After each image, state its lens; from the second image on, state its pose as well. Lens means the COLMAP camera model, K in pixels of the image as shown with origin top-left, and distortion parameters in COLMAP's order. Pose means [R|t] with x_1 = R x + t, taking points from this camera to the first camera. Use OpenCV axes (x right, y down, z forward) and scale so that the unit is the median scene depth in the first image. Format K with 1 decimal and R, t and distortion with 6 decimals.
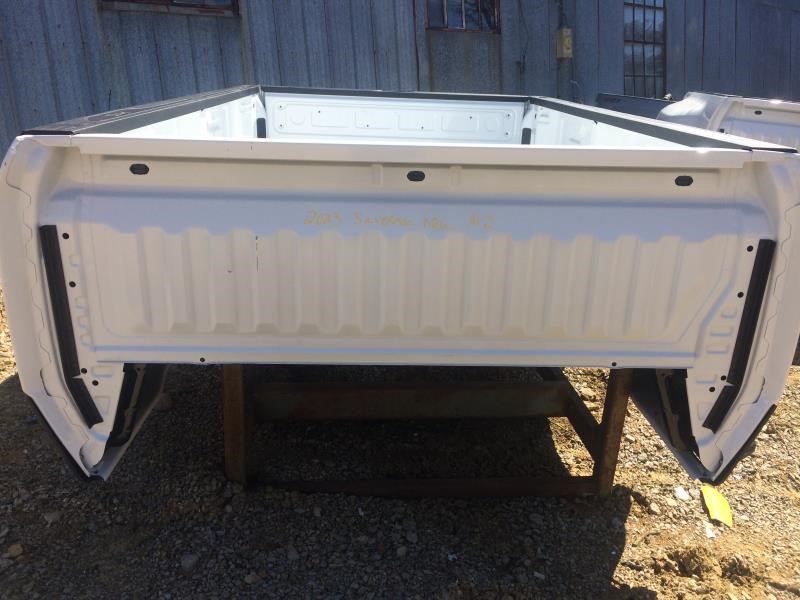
lens RADIAL K [[686.8, 0, 400.0], [0, 686.8, 300.0], [0, 0, 1]] dist [0.079665, -0.110236]
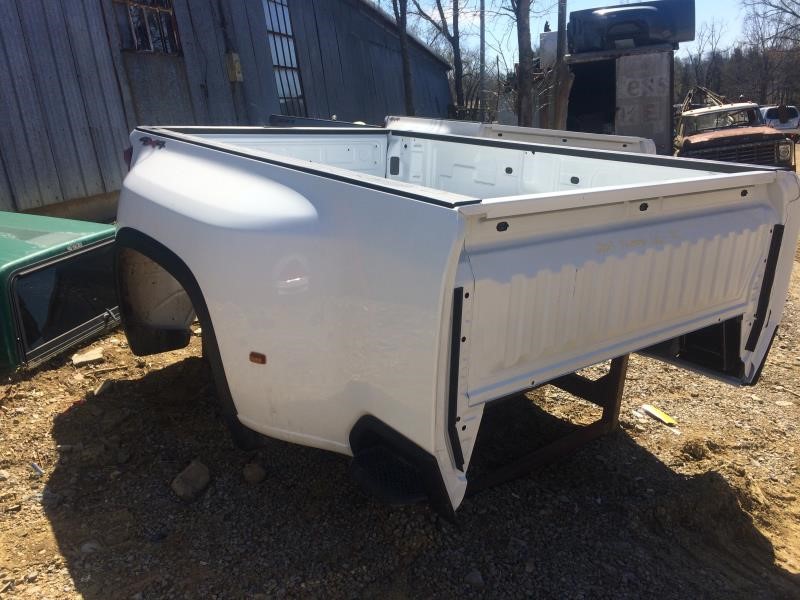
lens RADIAL K [[686.8, 0, 400.0], [0, 686.8, 300.0], [0, 0, 1]] dist [0.079665, -0.110236]
pose [[0.804176, -0.174127, 0.568314, -0.503022], [0.182503, 0.982277, 0.042717, -0.064083], [-0.565680, 0.069367, 0.821702, 0.076972]]
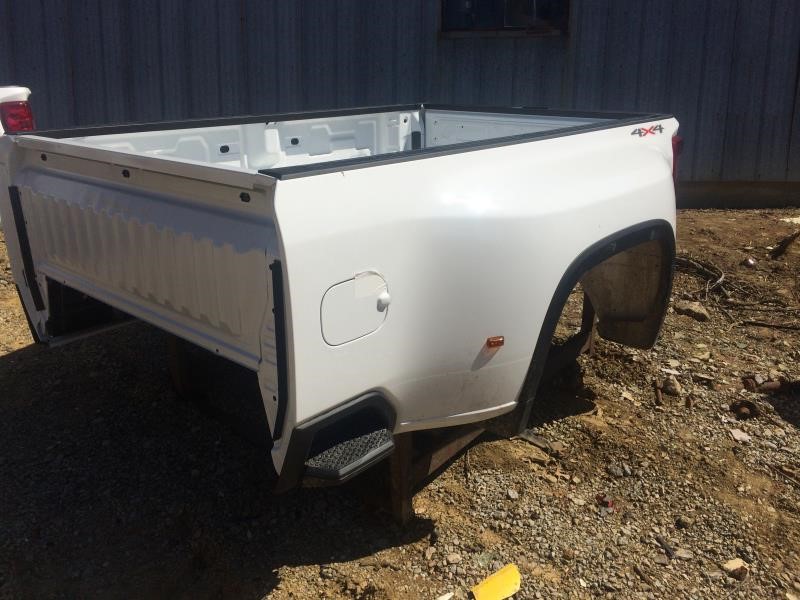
lens RADIAL K [[686.8, 0, 400.0], [0, 686.8, 300.0], [0, 0, 1]] dist [0.079665, -0.110236]
pose [[0.706128, 0.194758, -0.680774, 0.603891], [-0.204567, 0.976544, 0.067186, -0.060781], [0.677891, 0.091822, 0.729406, 0.171211]]
